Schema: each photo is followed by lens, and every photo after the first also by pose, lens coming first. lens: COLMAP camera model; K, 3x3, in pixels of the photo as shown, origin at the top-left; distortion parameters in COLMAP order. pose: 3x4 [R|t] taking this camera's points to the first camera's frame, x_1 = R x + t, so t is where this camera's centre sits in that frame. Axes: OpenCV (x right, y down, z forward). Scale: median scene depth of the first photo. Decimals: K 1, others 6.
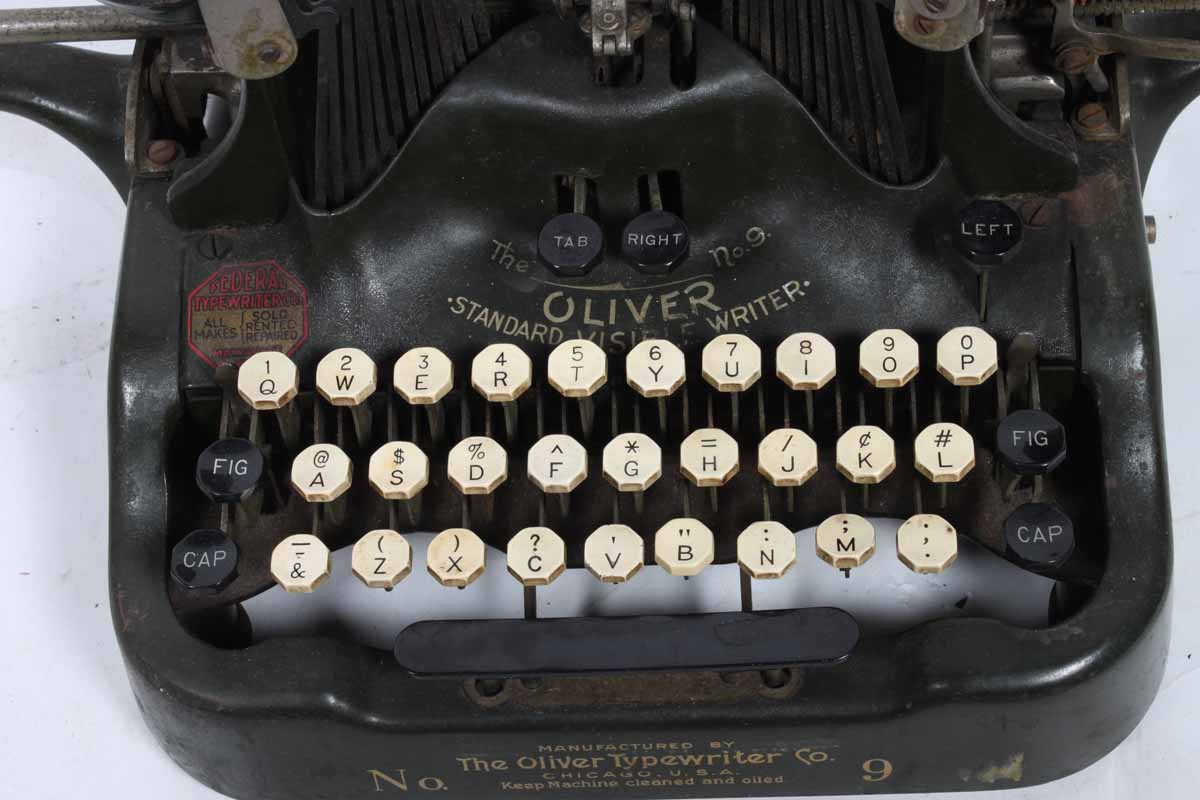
lens RADIAL K [[2507.6, 0, 600.0], [0, 2507.6, 400.0], [0, 0, 1]] dist [0.027909, 0.059444]
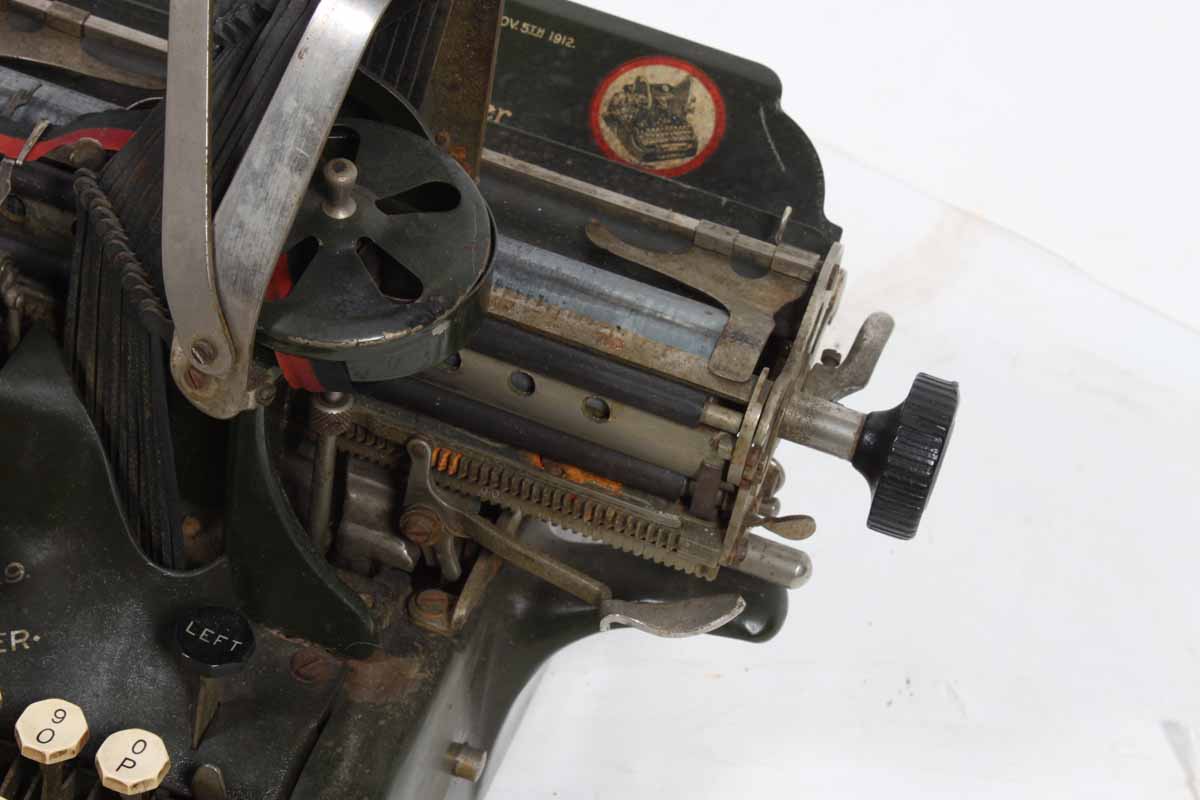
lens RADIAL K [[2903.4, 0, 600.0], [0, 2903.4, 400.0], [0, 0, 1]] dist [0.065611, 0.585512]
pose [[0.924504, 0.374756, -0.069642, 0.311515], [-0.380192, 0.893516, -0.238922, 0.049270], [-0.027311, 0.247362, 0.968538, -0.020077]]
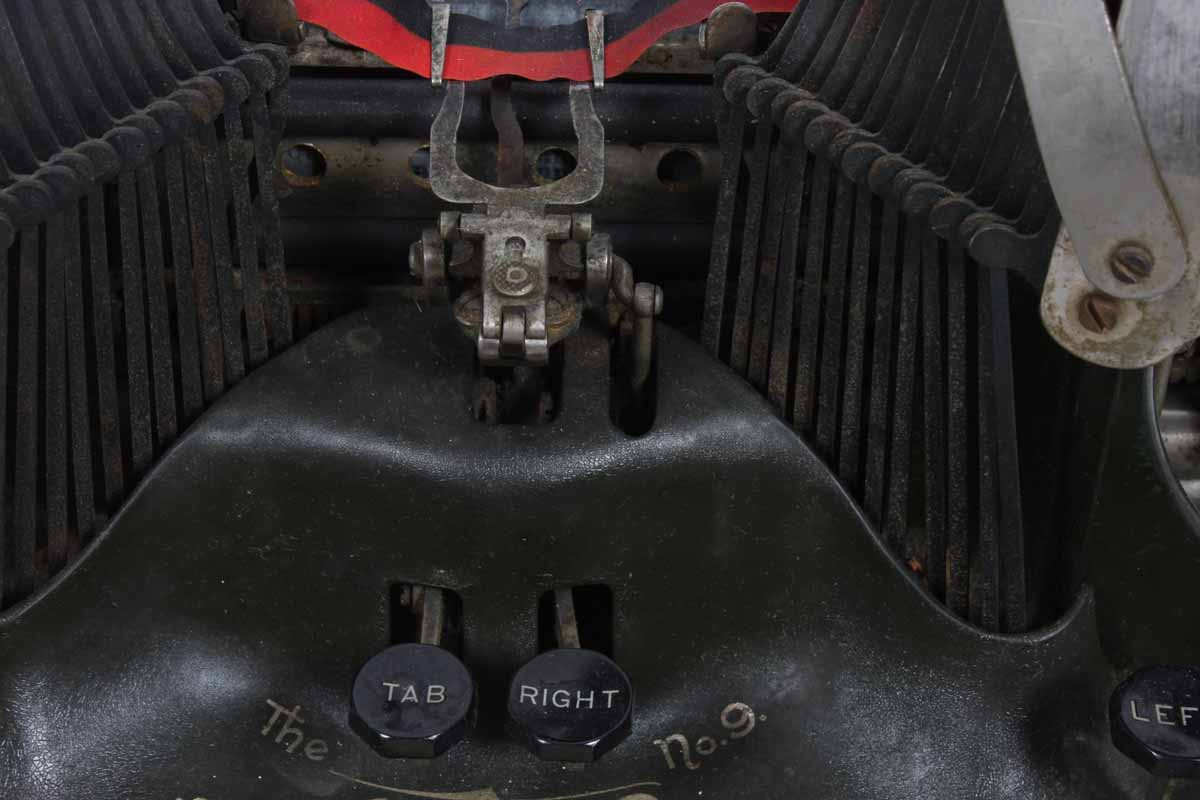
lens RADIAL K [[2903.4, 0, 600.0], [0, 2903.4, 400.0], [0, 0, 1]] dist [0.065611, 0.585512]
pose [[0.995386, 0.067672, 0.068023, -0.018247], [-0.049645, 0.969891, -0.238427, 0.022635], [-0.082110, 0.233950, 0.968775, 0.367392]]
